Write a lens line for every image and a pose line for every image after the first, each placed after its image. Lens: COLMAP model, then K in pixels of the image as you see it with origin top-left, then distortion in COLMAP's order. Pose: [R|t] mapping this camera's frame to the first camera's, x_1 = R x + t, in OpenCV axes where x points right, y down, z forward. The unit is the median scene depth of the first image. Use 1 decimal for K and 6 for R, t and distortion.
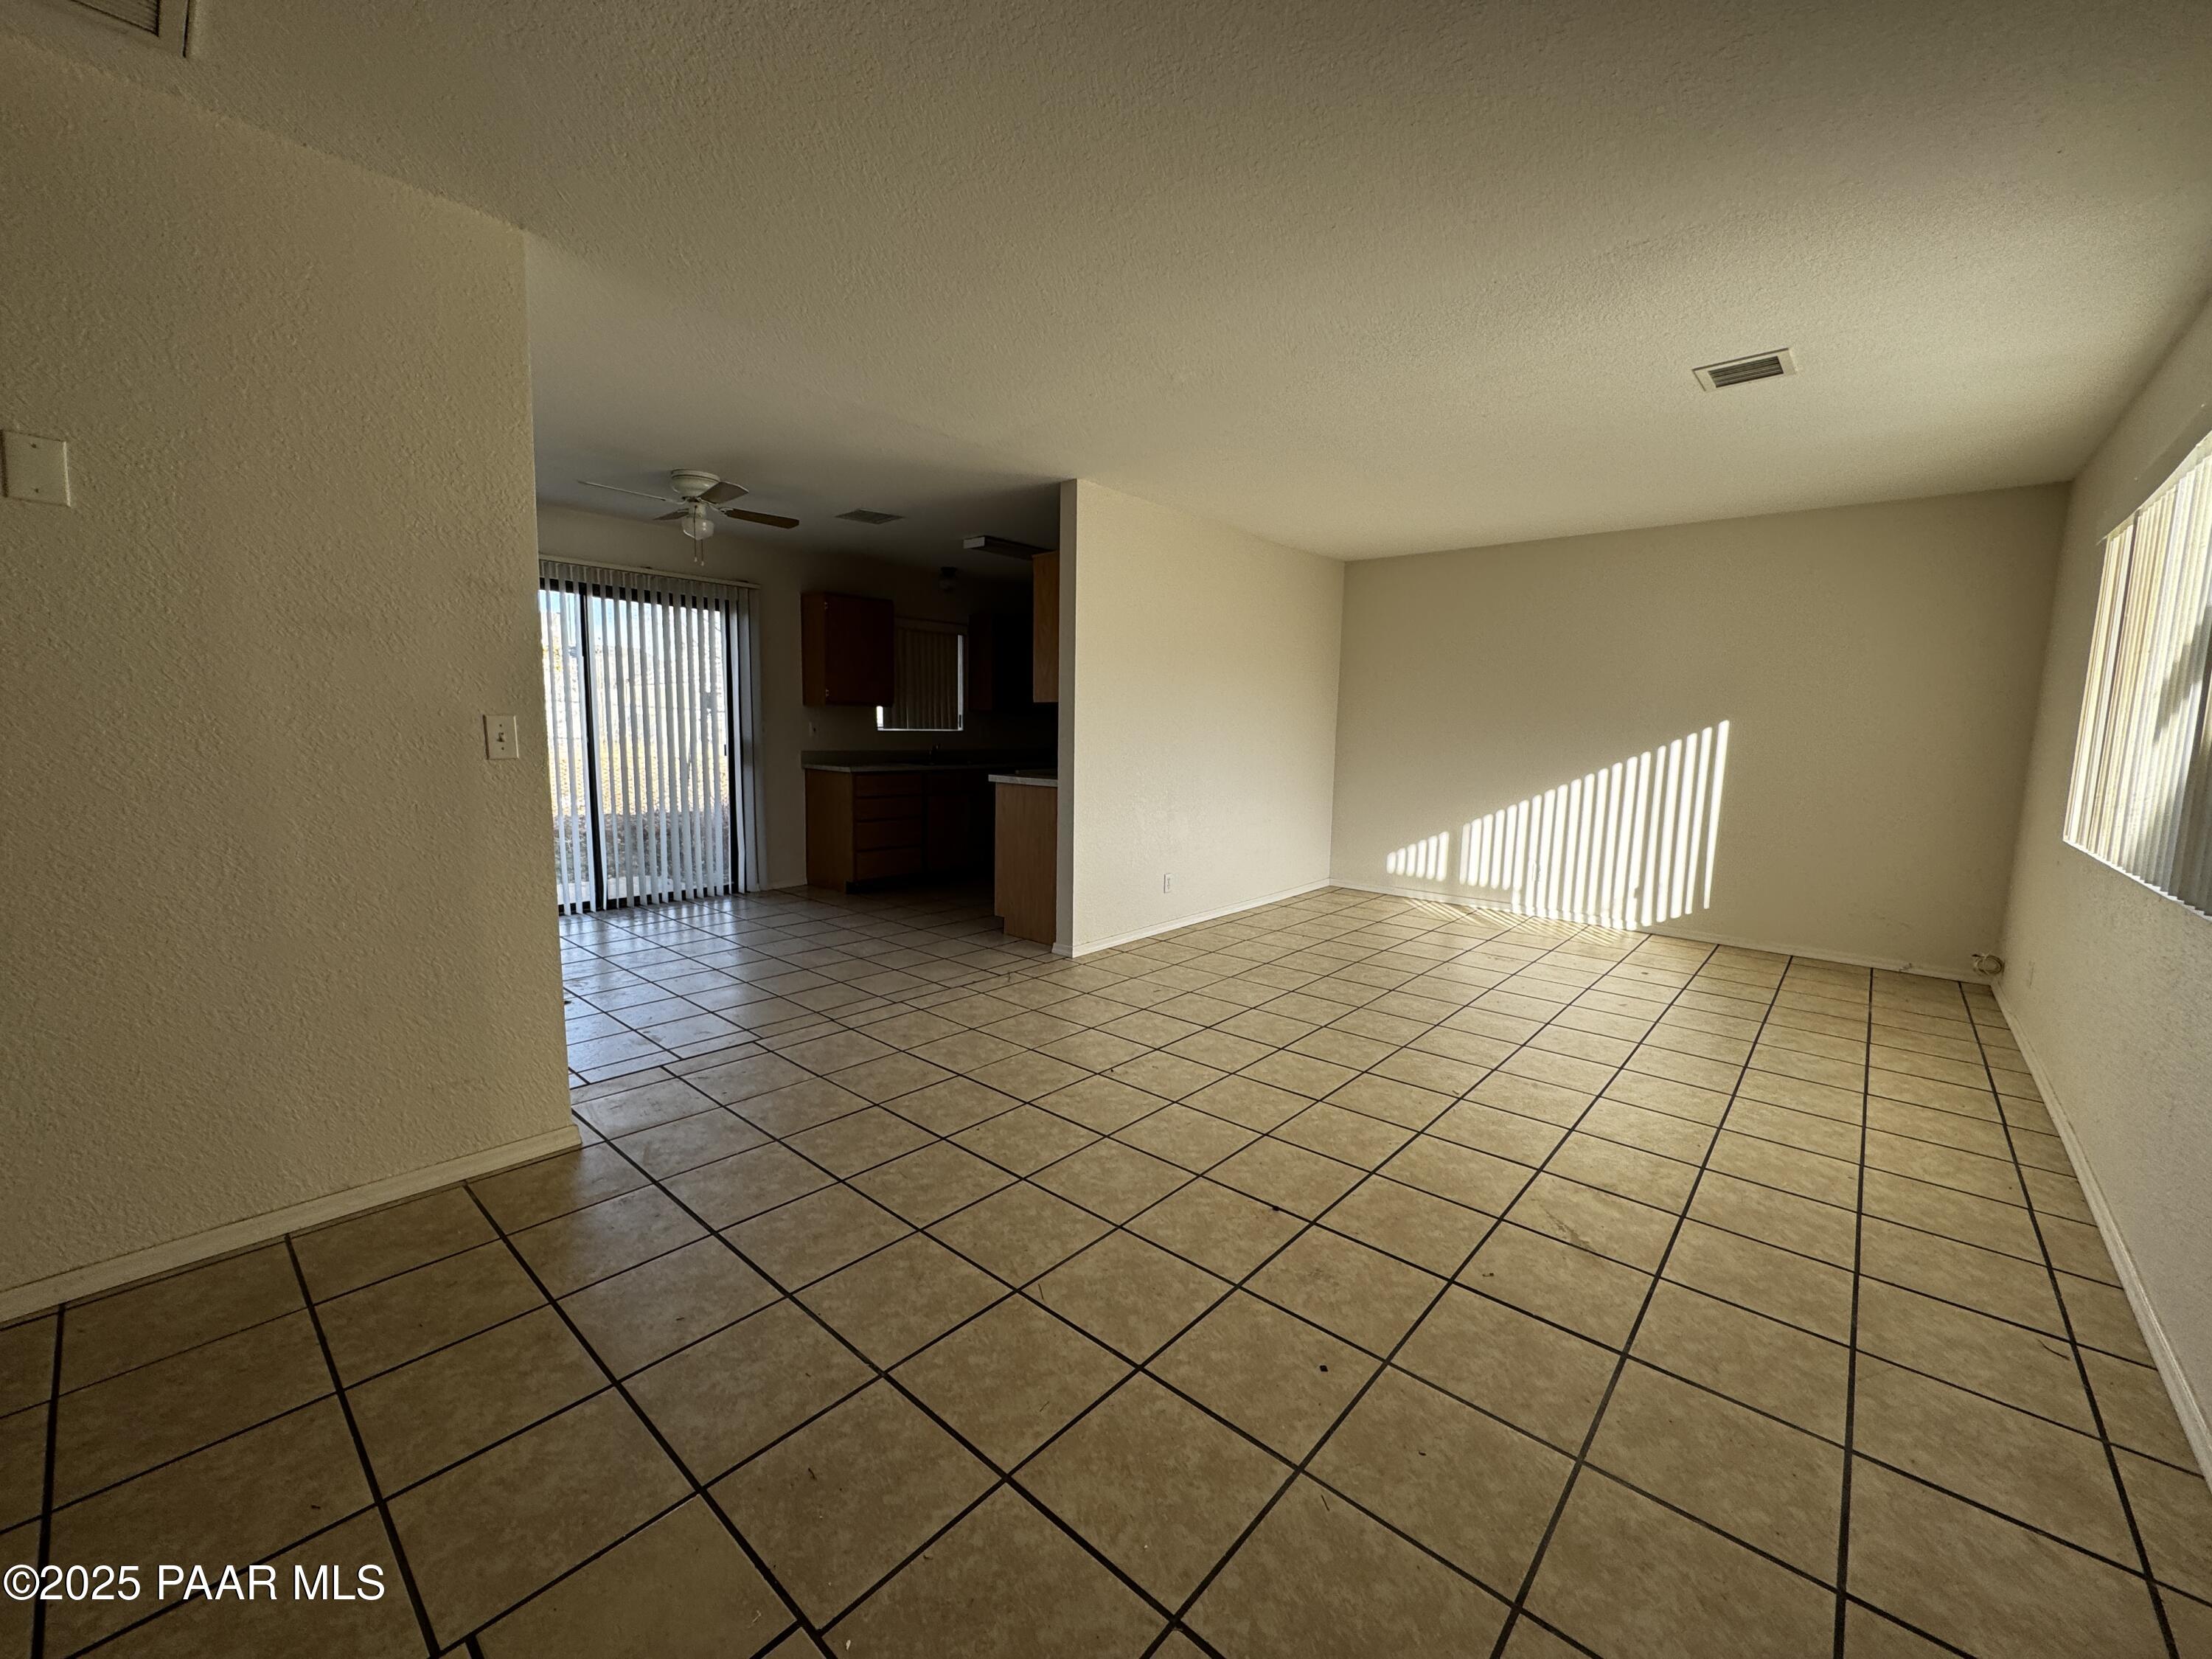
lens RADIAL K [[879.5, 0, 1098.1], [0, 879.5, 824.6], [0, 0, 1]] dist [-0.000165, -0.000146]
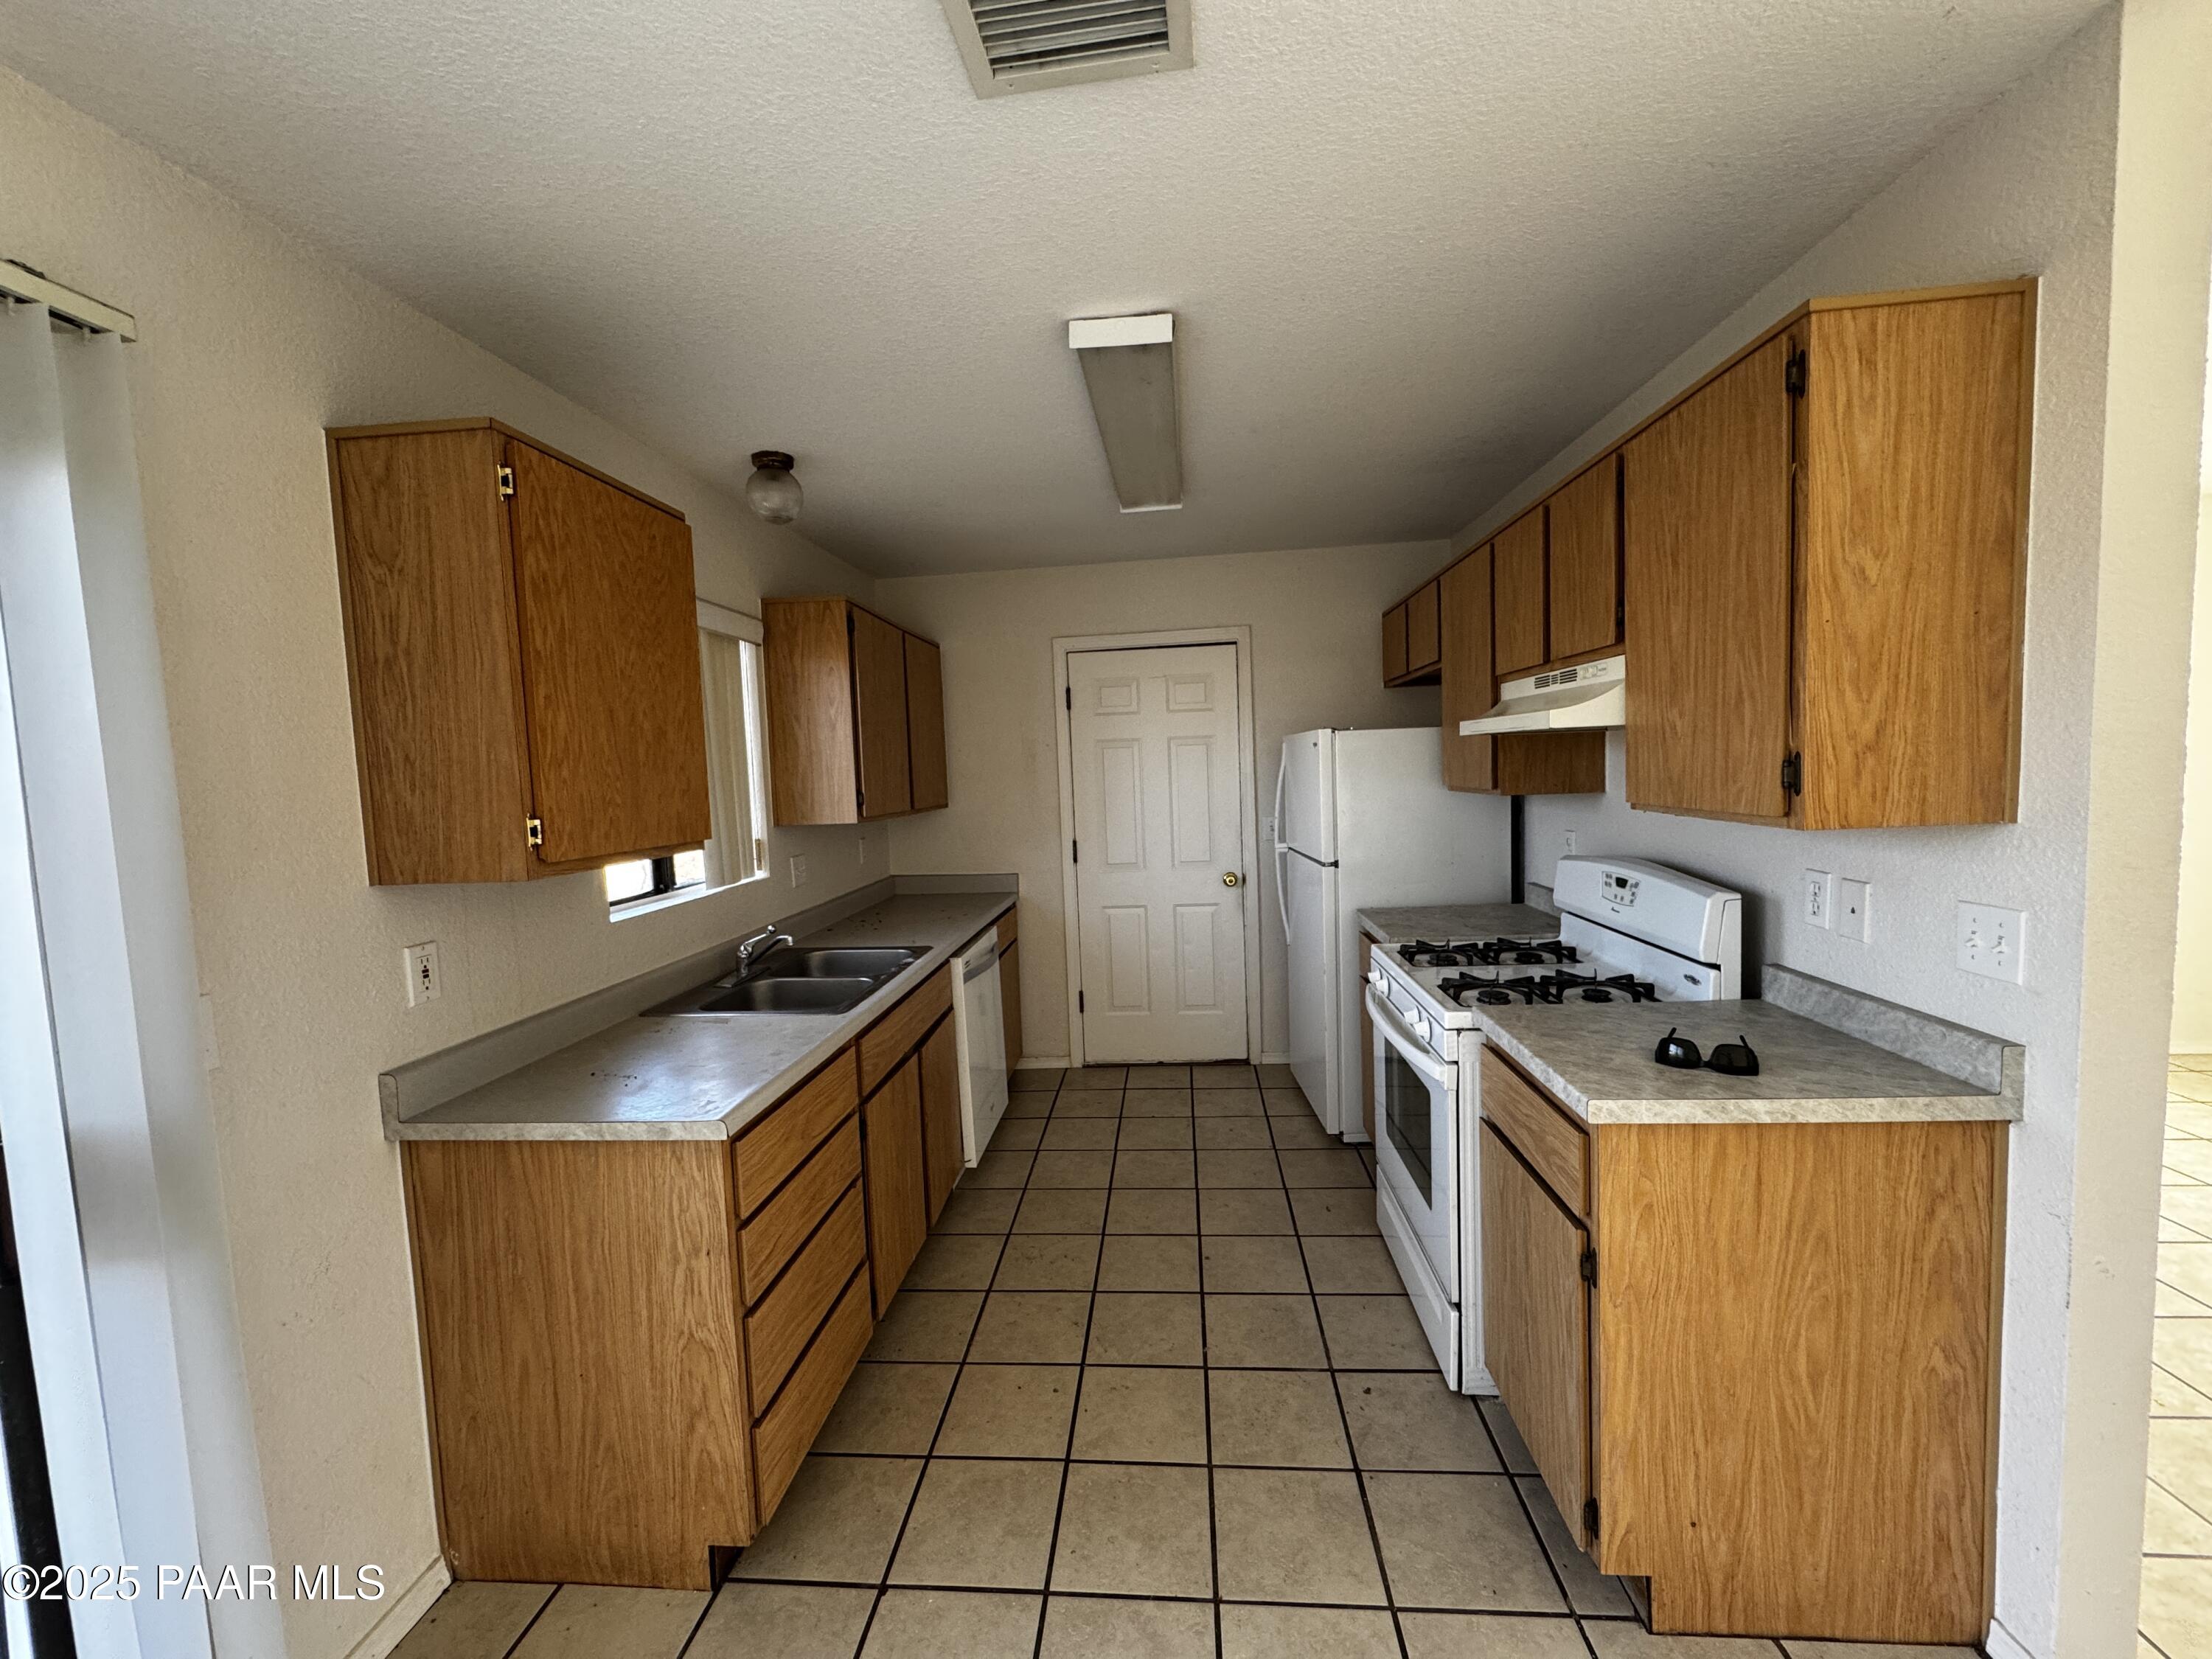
lens RADIAL K [[879.5, 0, 1108.6], [0, 879.5, 825.1], [0, 0, 1]] dist [-0.000165, -0.000146]
pose [[0.806135, -0.089243, 0.584963, -0.520505], [0.125563, 0.991848, -0.021719, -0.202315], [-0.578256, 0.090958, 0.810769, 1.139910]]
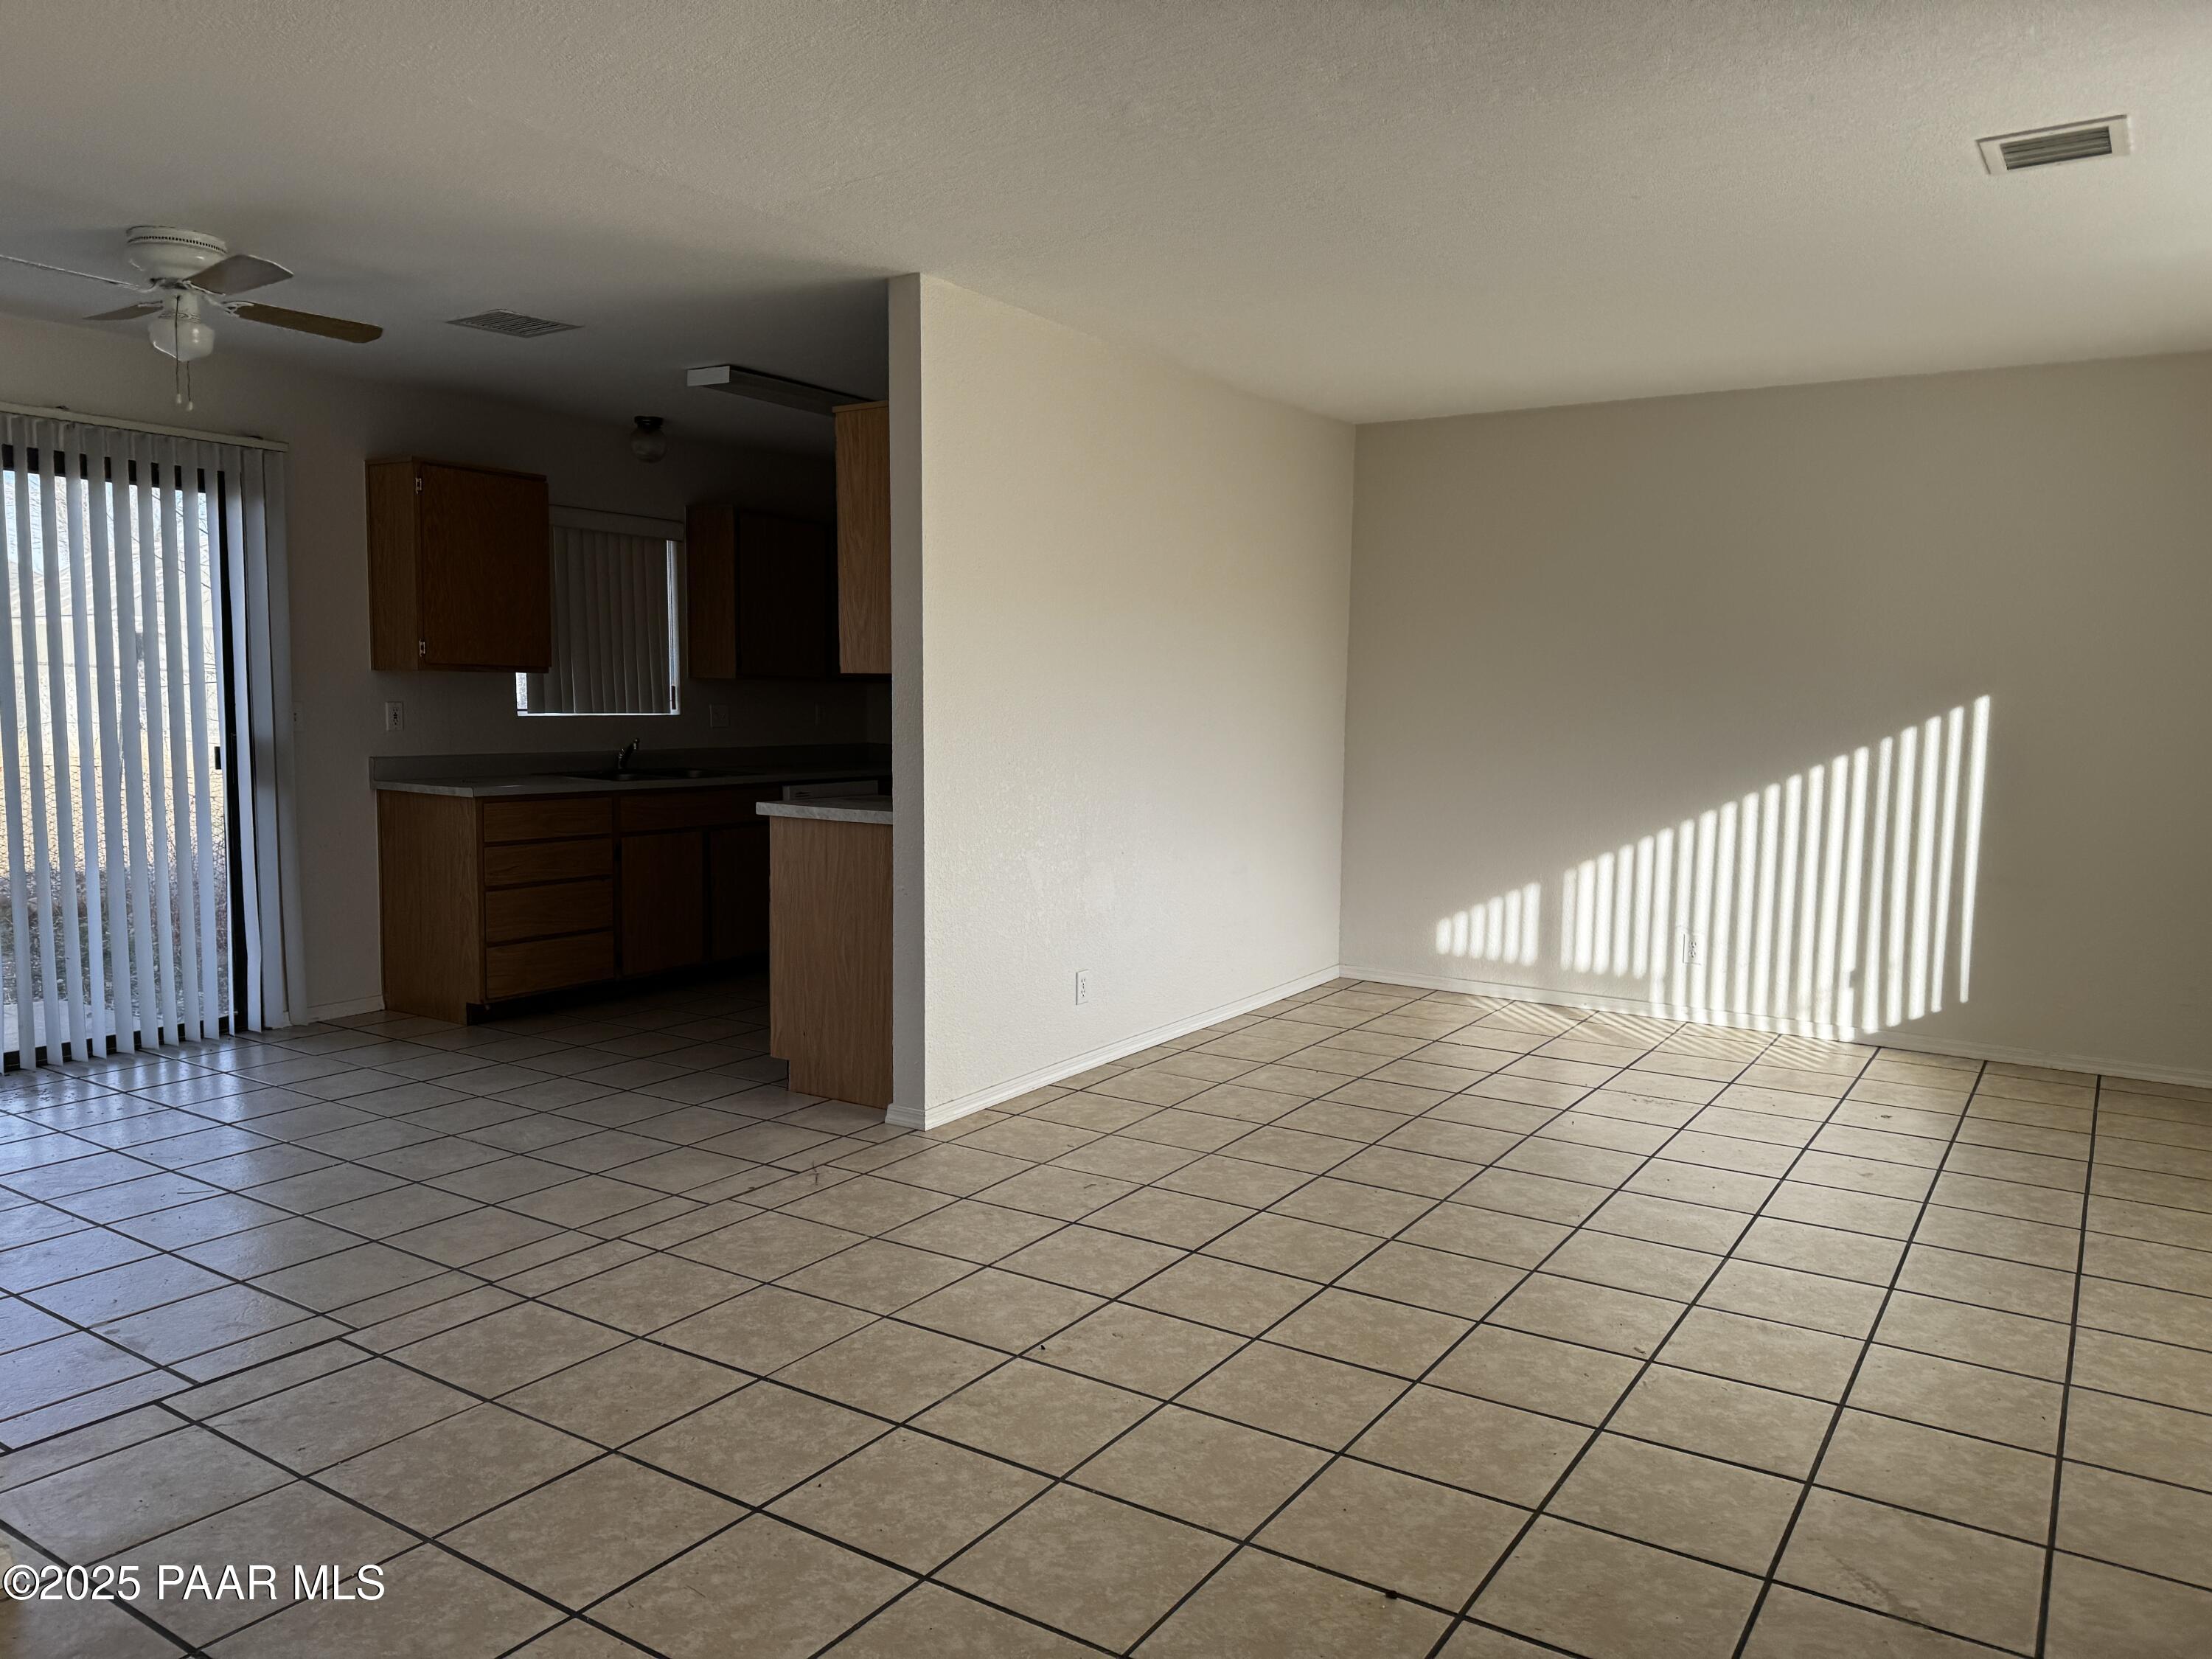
lens RADIAL K [[1545.8, 0, 1124.5], [0, 1545.8, 833.7], [0, 0, 1]] dist [0.035809, -0.041724]
pose [[0.988734, -0.019059, 0.148466, -0.048499], [0.022177, 0.999566, -0.019376, -0.015495], [-0.148033, 0.022450, 0.988728, 0.015325]]
